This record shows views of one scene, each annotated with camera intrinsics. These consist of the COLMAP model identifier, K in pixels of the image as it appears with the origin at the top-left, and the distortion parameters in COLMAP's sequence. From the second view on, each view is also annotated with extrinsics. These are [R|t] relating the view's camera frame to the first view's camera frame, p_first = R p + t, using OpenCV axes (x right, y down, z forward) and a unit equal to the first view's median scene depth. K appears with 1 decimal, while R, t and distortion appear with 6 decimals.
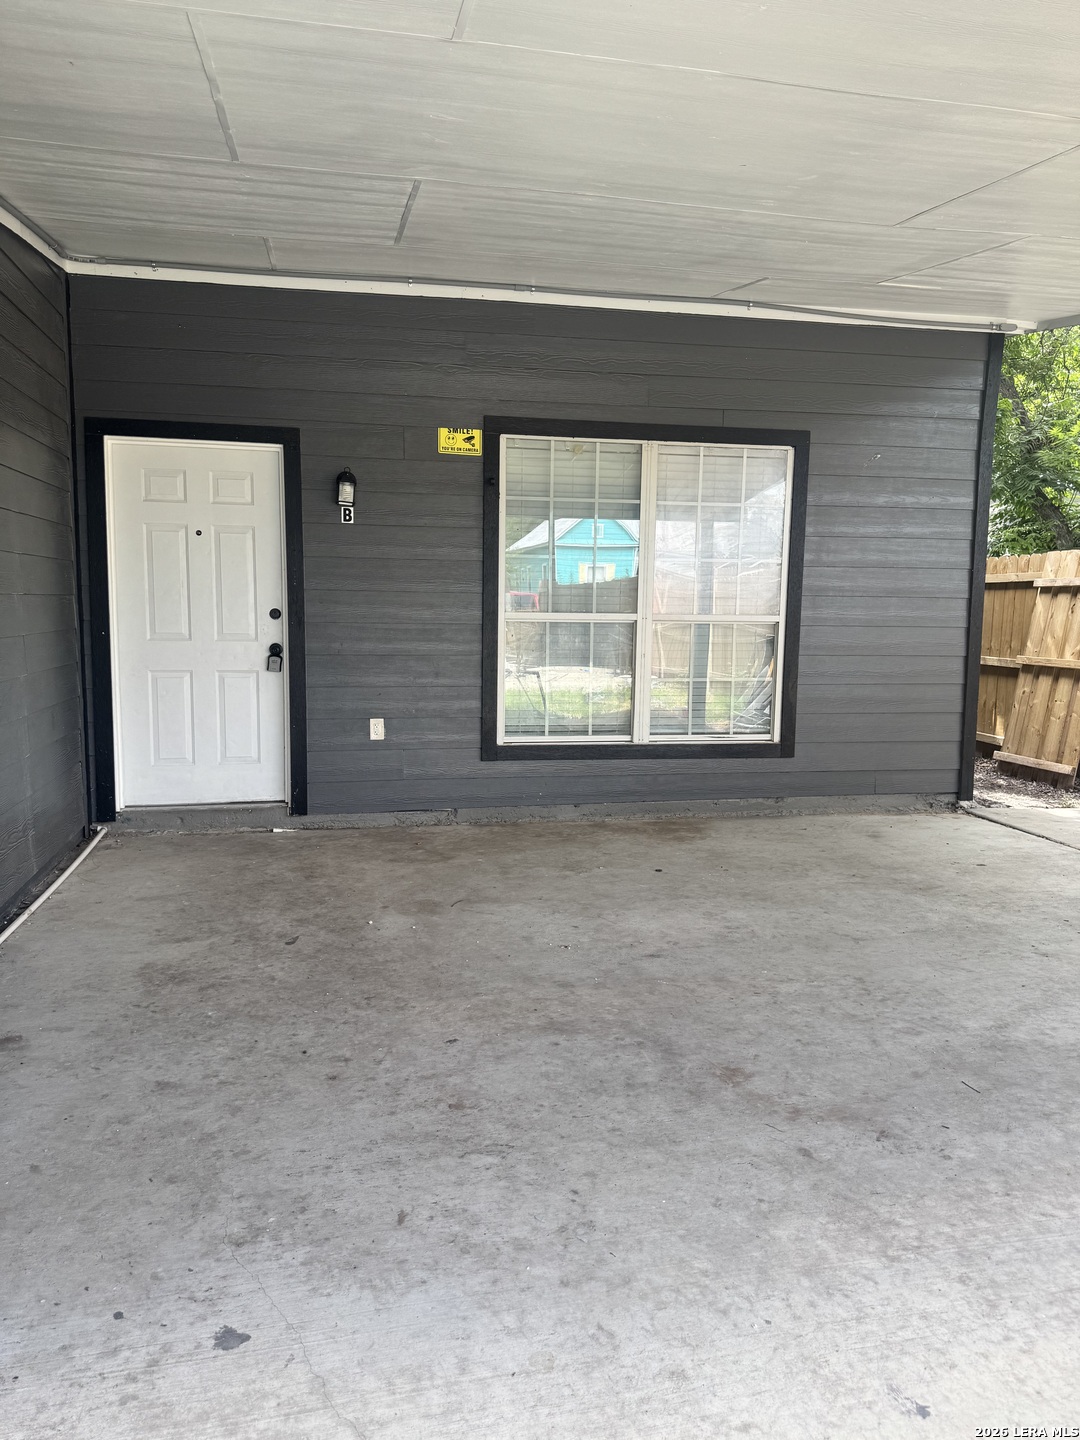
lens RADIAL K [[1011.0, 0, 538.8], [0, 1011.0, 727.7], [0, 0, 1]] dist [0.012746, -0.003580]
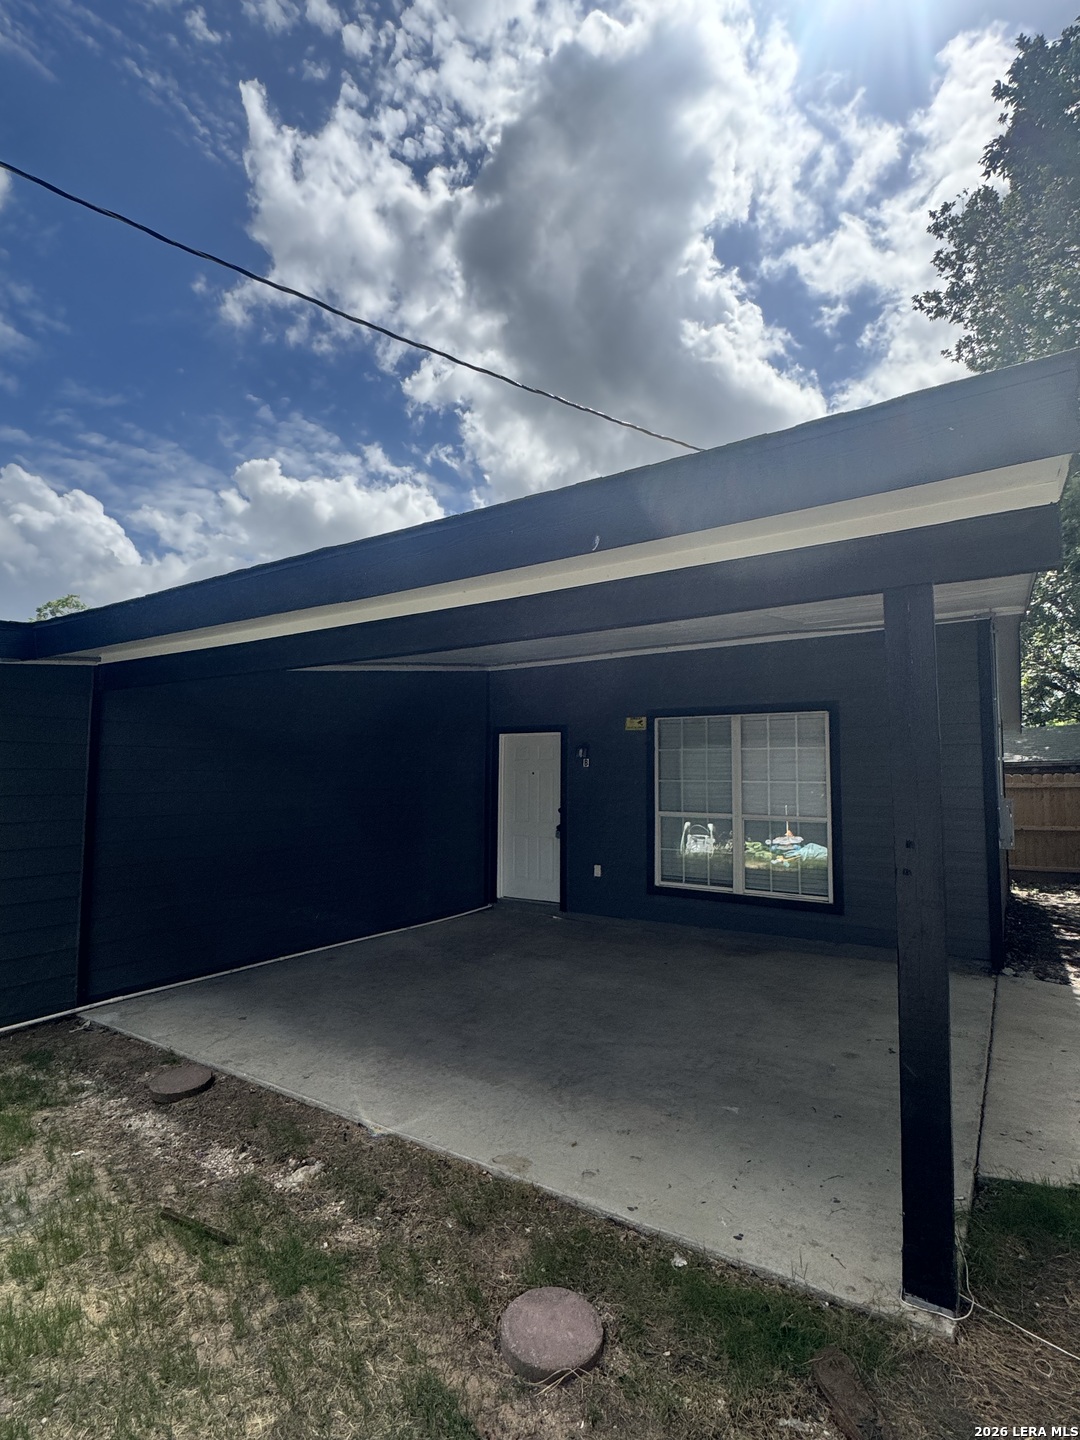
lens RADIAL K [[707.2, 0, 542.3], [0, 707.2, 718.4], [0, 0, 1]] dist [-0.014322, -0.000211]
pose [[0.714215, -0.068477, -0.696569, 0.764953], [-0.084637, 0.979450, -0.183067, -0.029378], [0.694791, 0.189704, 0.693742, -0.073407]]
